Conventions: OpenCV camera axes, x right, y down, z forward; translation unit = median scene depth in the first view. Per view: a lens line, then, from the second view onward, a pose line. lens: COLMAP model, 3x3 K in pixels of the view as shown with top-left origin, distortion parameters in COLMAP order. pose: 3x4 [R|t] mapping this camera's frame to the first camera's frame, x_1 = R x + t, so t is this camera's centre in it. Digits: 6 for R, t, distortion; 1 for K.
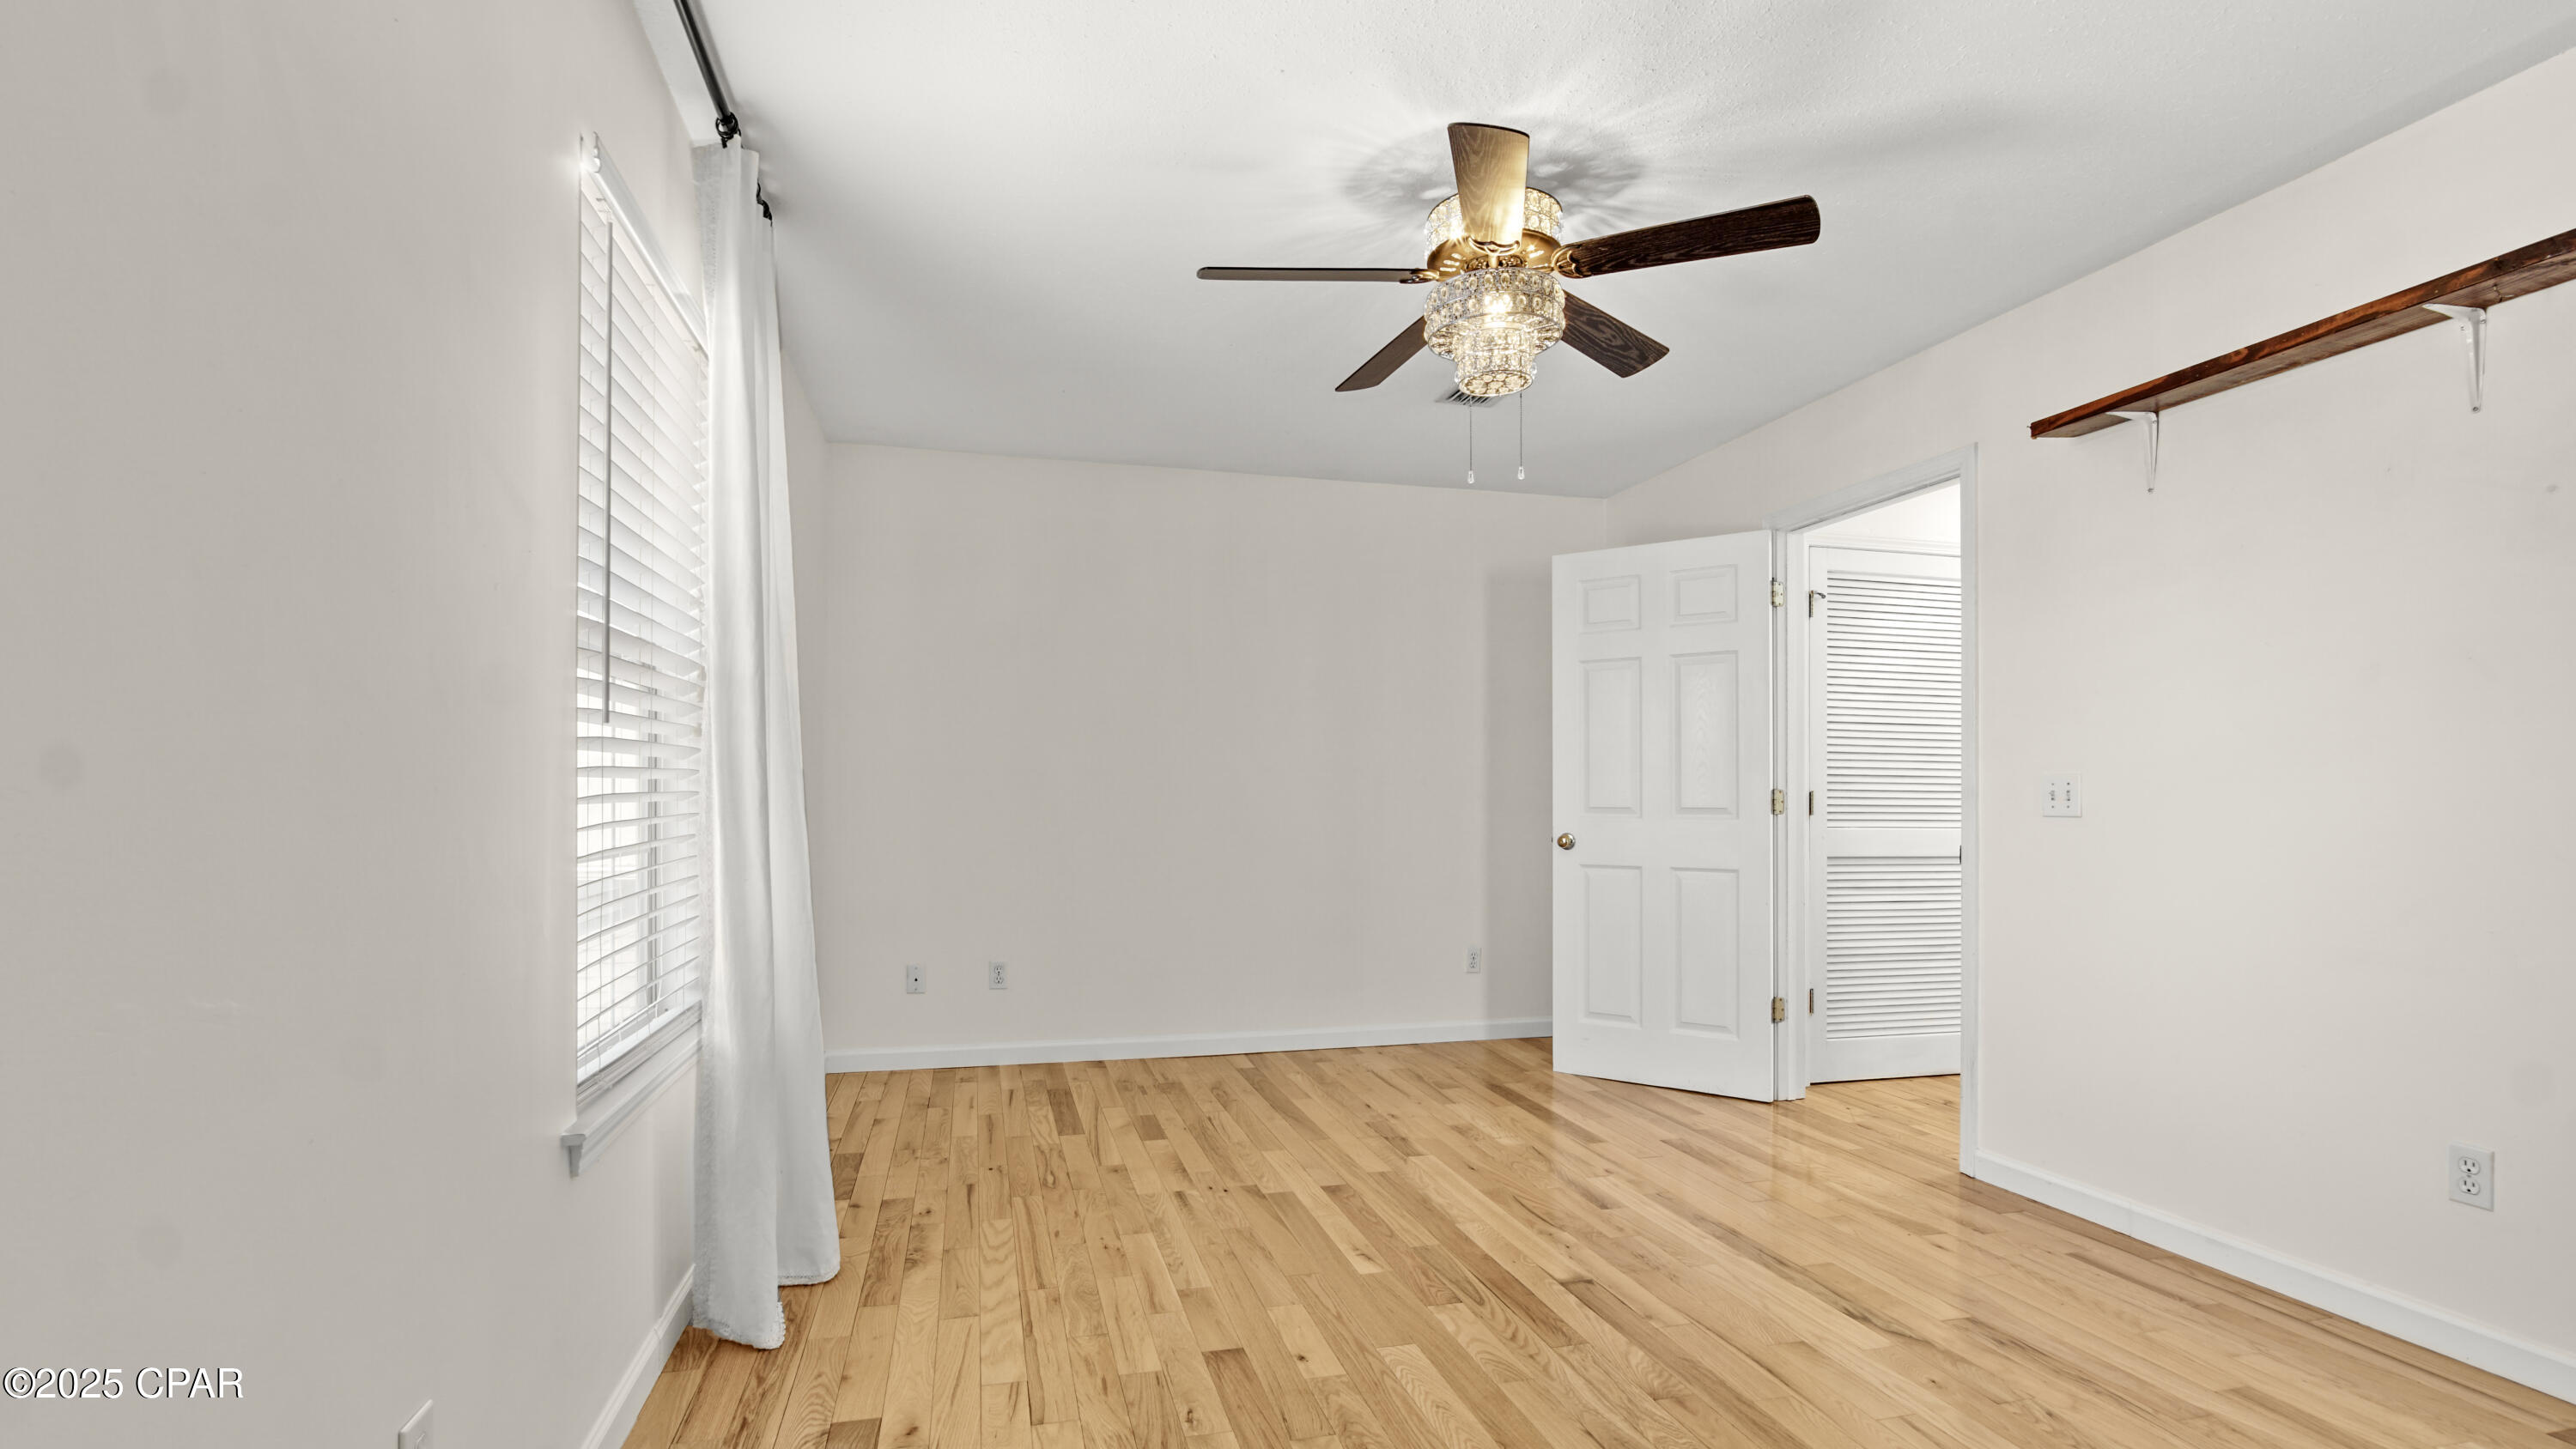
lens RADIAL K [[1176.4, 0, 1282.7], [0, 1176.4, 772.5], [0, 0, 1]] dist [-0.026792, 0.000746]
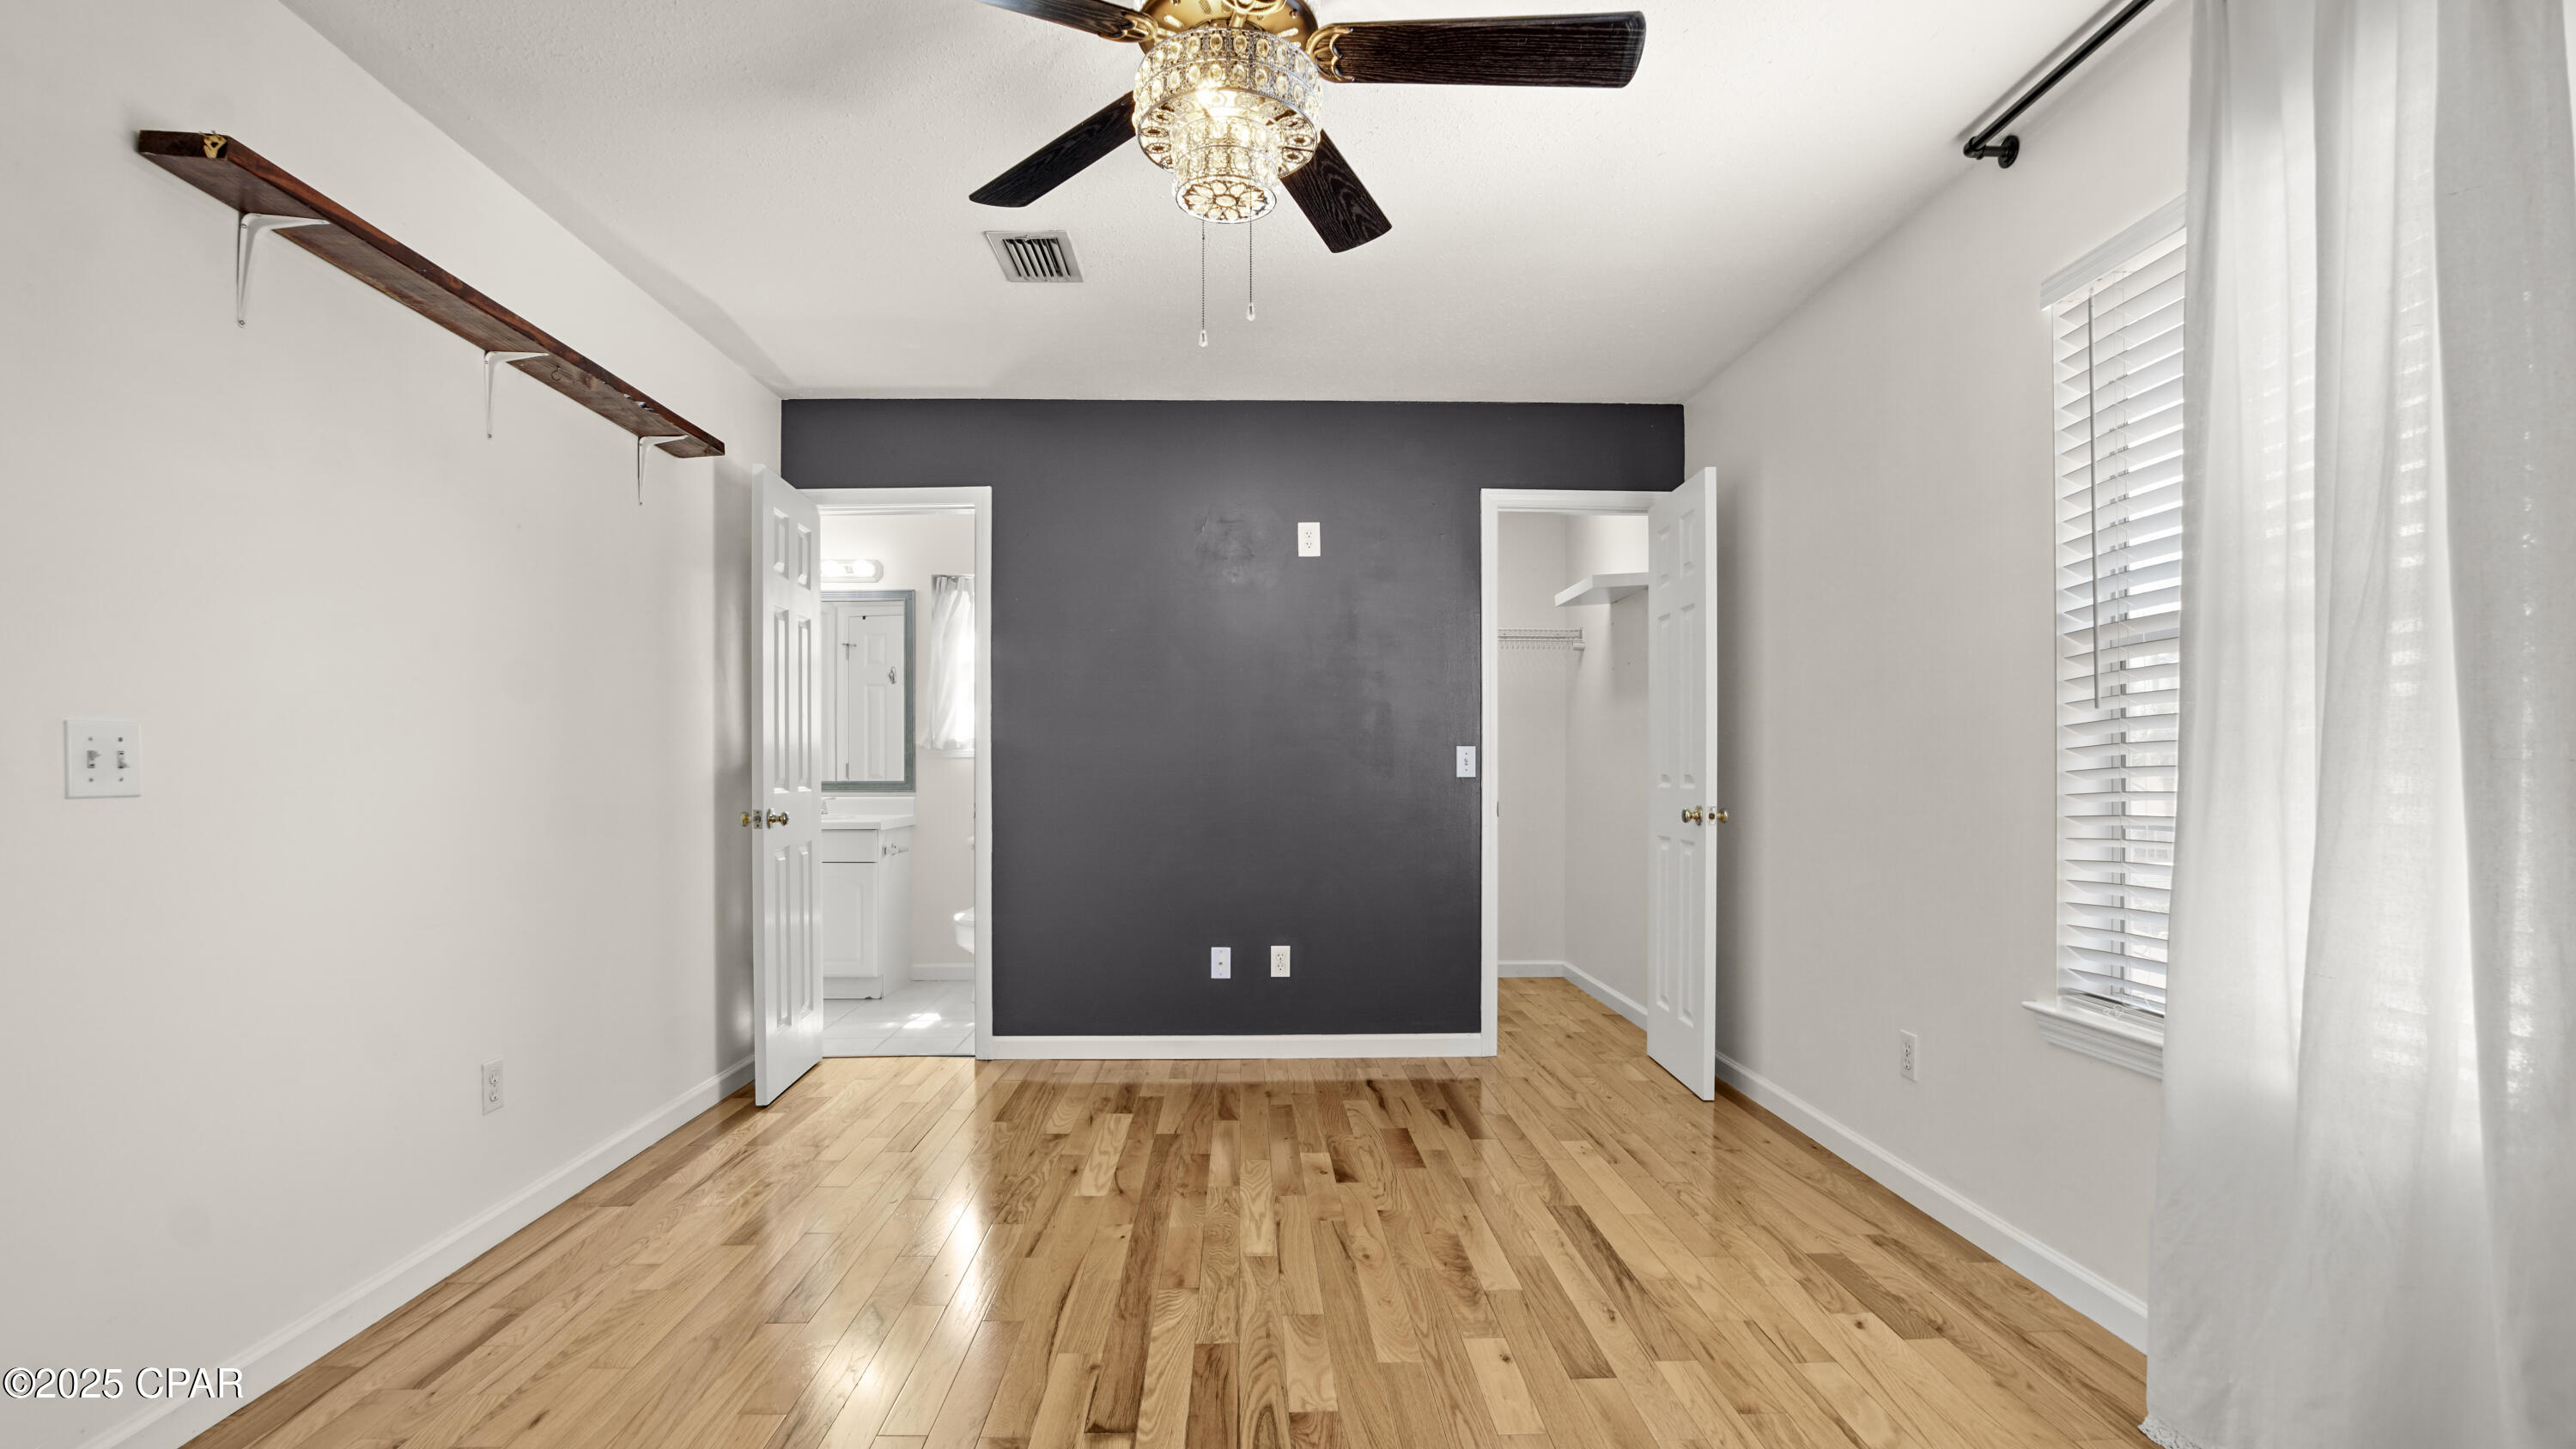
lens RADIAL K [[1176.4, 0, 1282.7], [0, 1176.4, 772.5], [0, 0, 1]] dist [-0.026792, 0.000746]
pose [[-0.975915, -0.004041, 0.218115, -0.011544], [-0.007545, 0.999855, -0.015235, 0.042122], [-0.218022, -0.016513, -0.975804, 1.958376]]
